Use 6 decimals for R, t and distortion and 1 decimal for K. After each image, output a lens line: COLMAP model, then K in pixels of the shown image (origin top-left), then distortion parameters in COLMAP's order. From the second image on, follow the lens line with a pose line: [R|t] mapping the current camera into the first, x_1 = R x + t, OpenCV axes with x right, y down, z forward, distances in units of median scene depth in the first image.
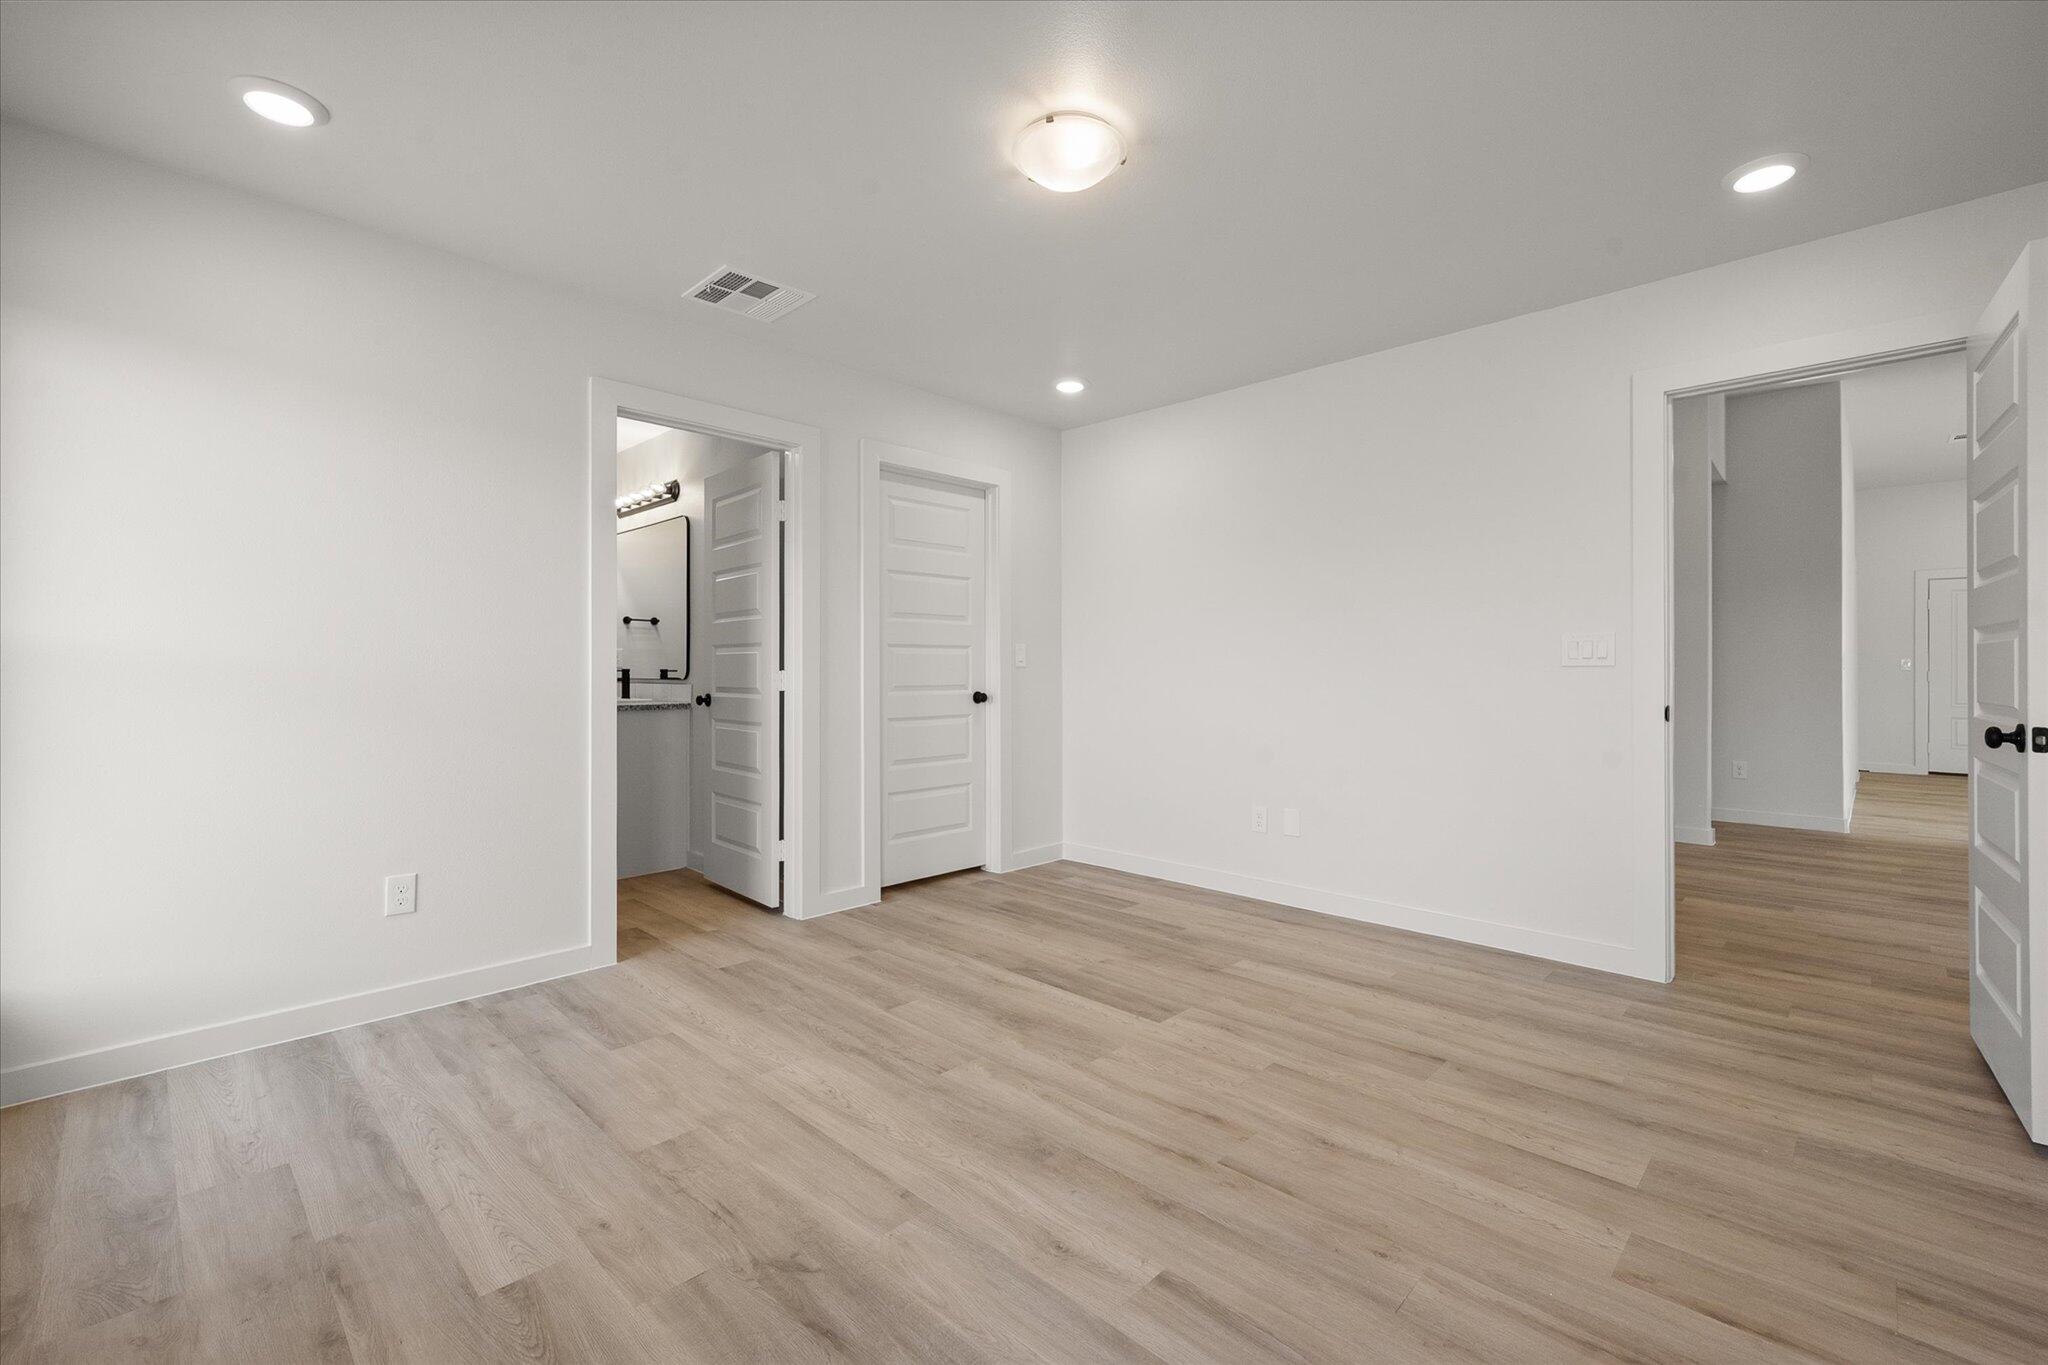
lens RADIAL K [[858.9, 0, 1028.6], [0, 858.9, 674.5], [0, 0, 1]] dist [-0.001160, -0.000119]
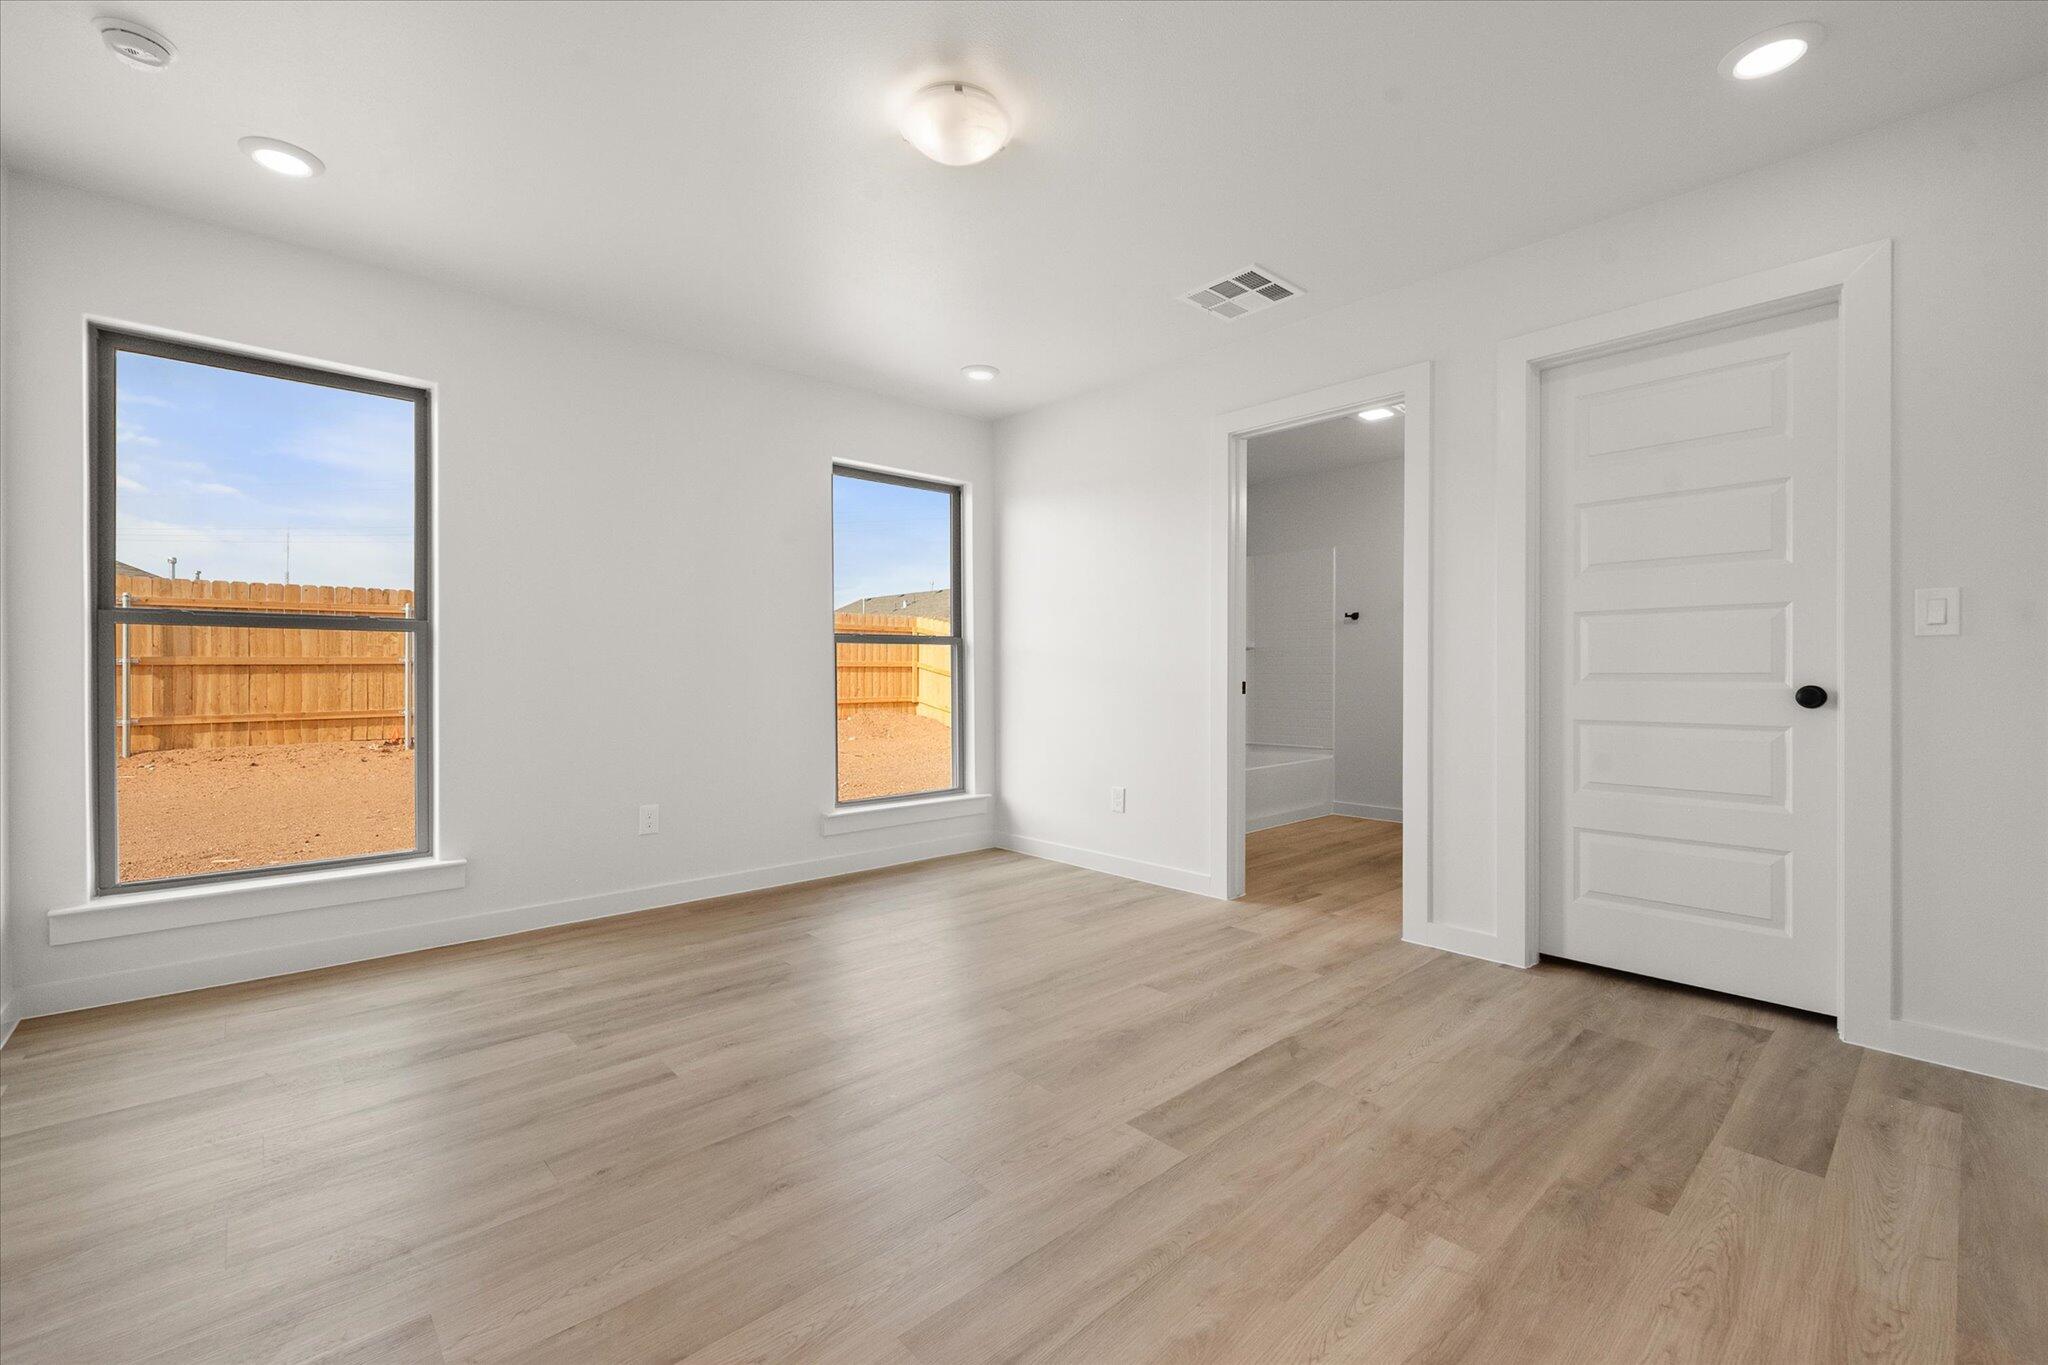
lens RADIAL K [[858.9, 0, 1028.6], [0, 858.9, 674.5], [0, 0, 1]] dist [-0.001160, -0.000119]
pose [[-0.047344, 0.004367, -0.998869, 0.718823], [-0.008170, 0.999955, 0.004759, 0.021369], [0.998845, 0.008386, -0.047306, 0.779130]]
